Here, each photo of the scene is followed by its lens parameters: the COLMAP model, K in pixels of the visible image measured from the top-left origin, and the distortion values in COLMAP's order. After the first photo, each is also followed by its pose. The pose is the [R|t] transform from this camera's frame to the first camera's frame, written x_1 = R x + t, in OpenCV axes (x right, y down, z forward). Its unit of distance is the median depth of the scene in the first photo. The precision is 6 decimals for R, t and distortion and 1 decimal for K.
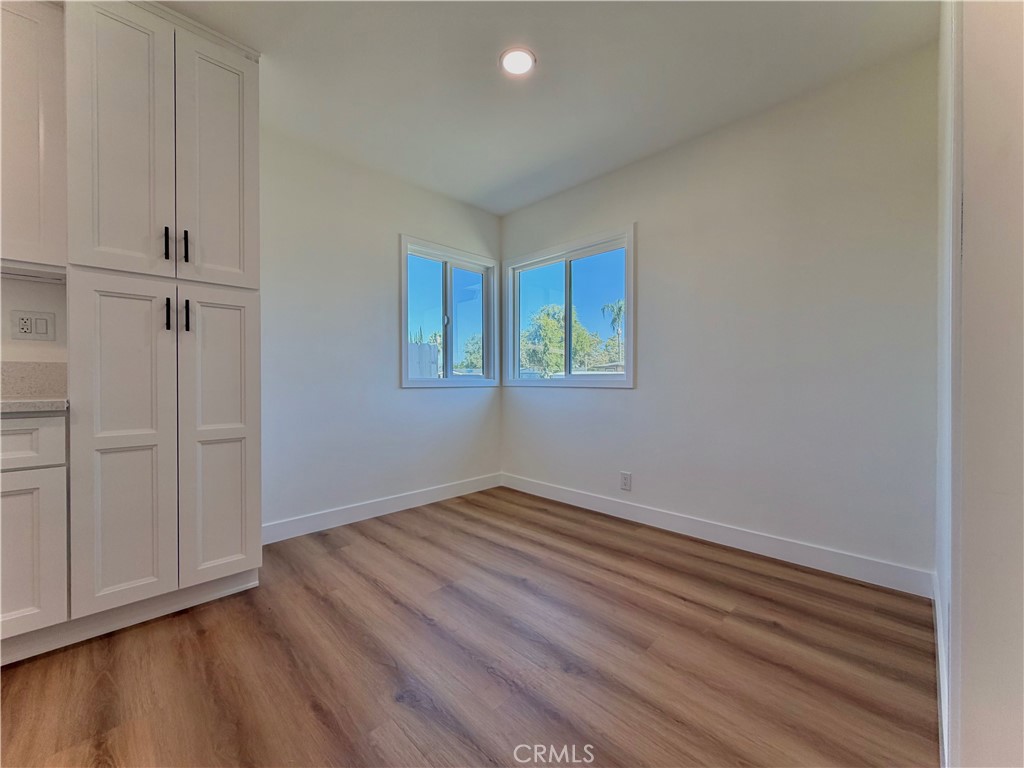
lens RADIAL K [[408.3, 0, 508.9], [0, 408.3, 382.5], [0, 0, 1]] dist [-0.000704, 0.000320]
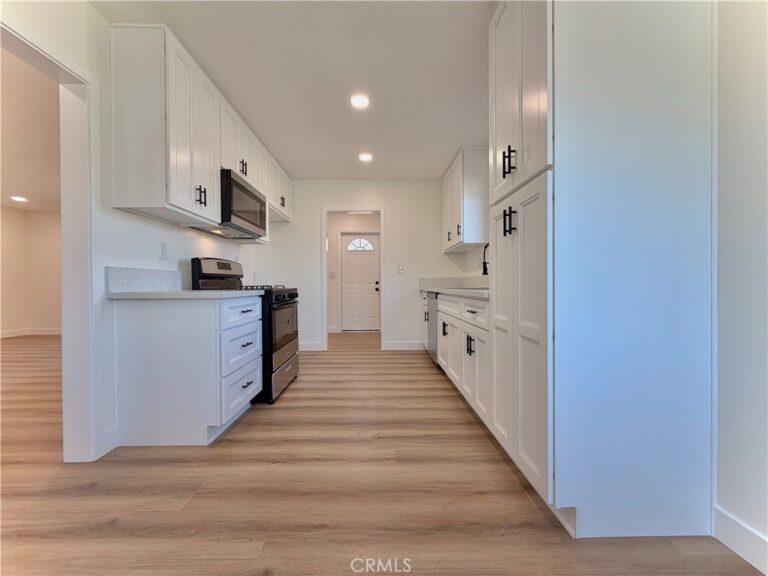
lens RADIAL K [[306.2, 0, 381.7], [0, 306.2, 286.8], [0, 0, 1]] dist [-0.000704, 0.000320]
pose [[-0.694361, 0.009411, -0.719566, 0.069537], [0.001921, 0.999935, 0.011224, 0.009621], [0.719625, 0.006411, -0.694334, 1.332445]]
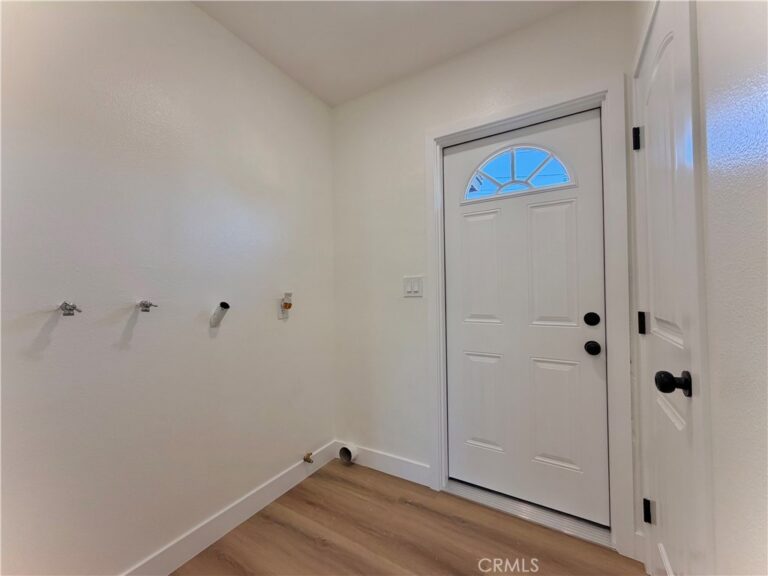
lens RADIAL K [[306.2, 0, 381.7], [0, 306.2, 286.8], [0, 0, 1]] dist [-0.000704, 0.000320]
pose [[-0.971622, 0.005949, -0.236466, -1.856953], [0.009994, 0.999823, -0.015910, -0.085496], [0.236330, -0.017822, -0.971509, -0.663939]]
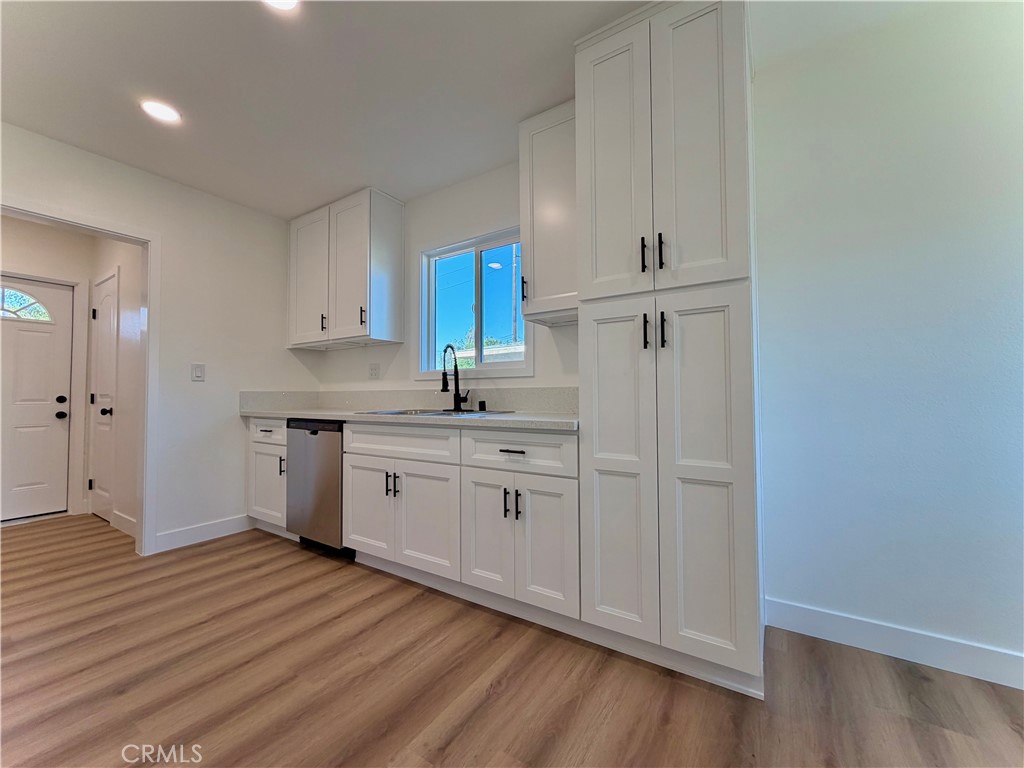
lens RADIAL K [[408.3, 0, 508.9], [0, 408.3, 382.5], [0, 0, 1]] dist [-0.000704, 0.000320]
pose [[0.210266, -0.029141, -0.977210, -0.012115], [-0.000515, 0.999552, -0.029918, -0.025908], [0.977644, 0.006794, 0.210156, 0.499344]]
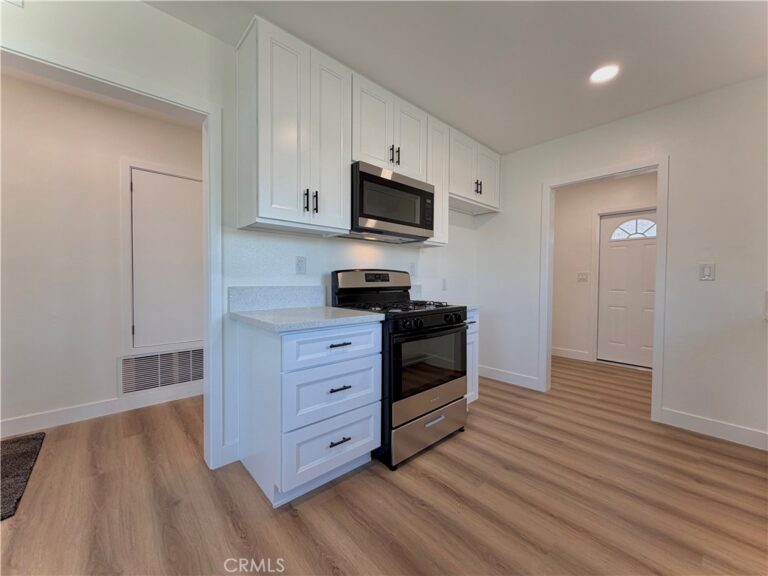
lens RADIAL K [[306.2, 0, 381.7], [0, 306.2, 286.8], [0, 0, 1]] dist [-0.000704, 0.000320]
pose [[-0.998934, -0.007437, 0.045552, -0.625565], [-0.006055, 0.999519, 0.030419, -0.086550], [-0.045756, 0.030111, -0.998499, 0.988096]]
